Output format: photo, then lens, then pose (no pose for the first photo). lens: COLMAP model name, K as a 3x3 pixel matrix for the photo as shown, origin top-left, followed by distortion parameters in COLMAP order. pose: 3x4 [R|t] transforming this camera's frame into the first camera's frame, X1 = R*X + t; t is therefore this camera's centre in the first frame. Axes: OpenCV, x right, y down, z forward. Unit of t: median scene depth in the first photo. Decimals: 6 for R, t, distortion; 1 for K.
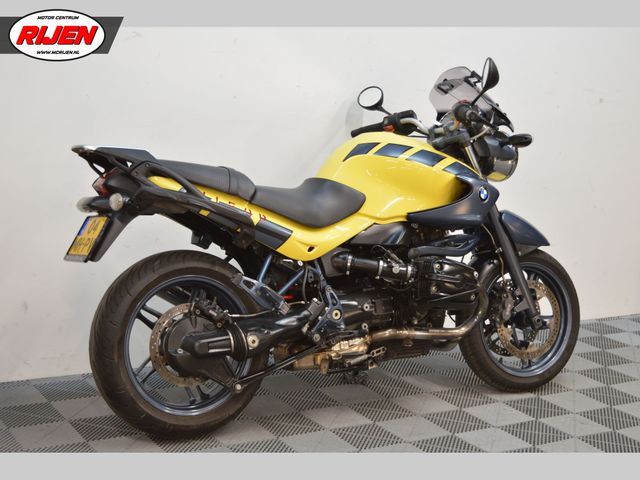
lens RADIAL K [[1058.6, 0, 319.9], [0, 1058.6, 238.0], [0, 0, 1]] dist [-0.020028, 0.000000]
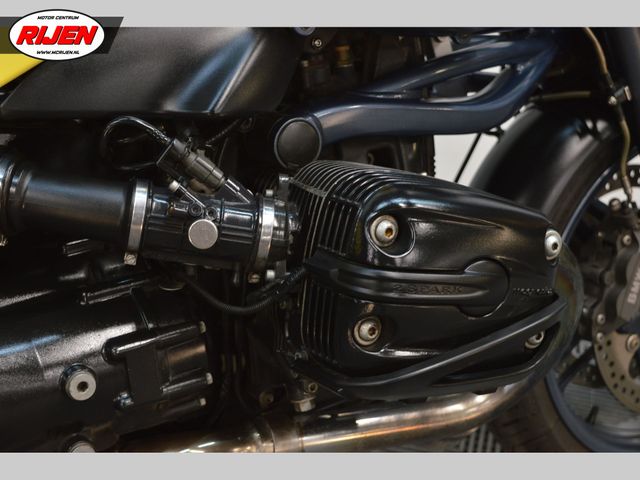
lens RADIAL K [[1120.4, 0, 320.5], [0, 1120.4, 238.2], [0, 0, 1]] dist [-0.042501, 0.000000]
pose [[0.999984, 0.005715, -0.000095, 0.099232], [-0.005526, 0.970850, 0.239622, -0.026320], [0.001461, -0.239618, 0.970866, 0.788602]]
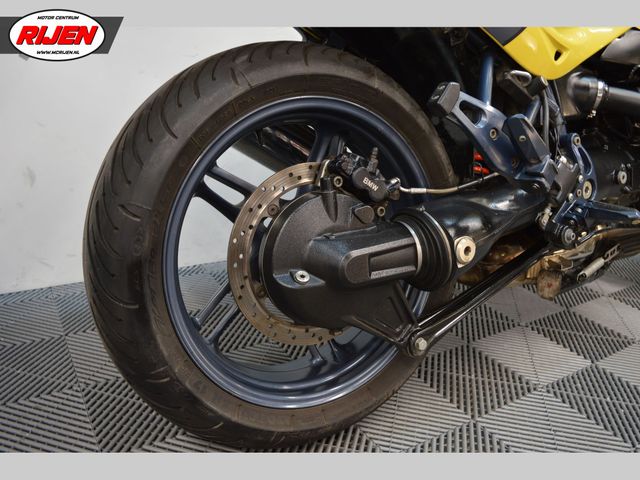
lens RADIAL K [[523.5, 0, 326.3], [0, 523.5, 240.8], [0, 0, 1]] dist [-0.056972, -0.010392]
pose [[0.999760, 0.000443, 0.021898, -0.119899], [-0.004056, 0.986252, 0.165196, 0.056070], [-0.021523, -0.165245, 0.986018, 0.754732]]
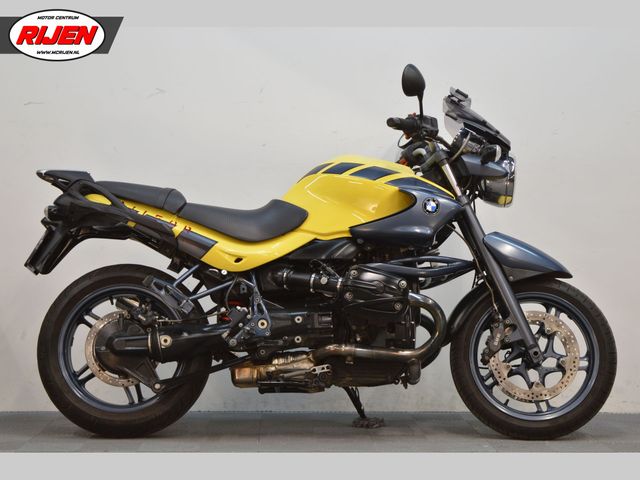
lens RADIAL K [[1435.8, 0, 317.1], [0, 1435.8, 240.6], [0, 0, 1]] dist [-0.082932, 0.000000]
pose [[0.875332, -0.061095, -0.479646, 0.734813], [-0.030401, 0.983069, -0.180698, 0.243394], [0.482565, 0.172752, 0.858655, -0.175309]]
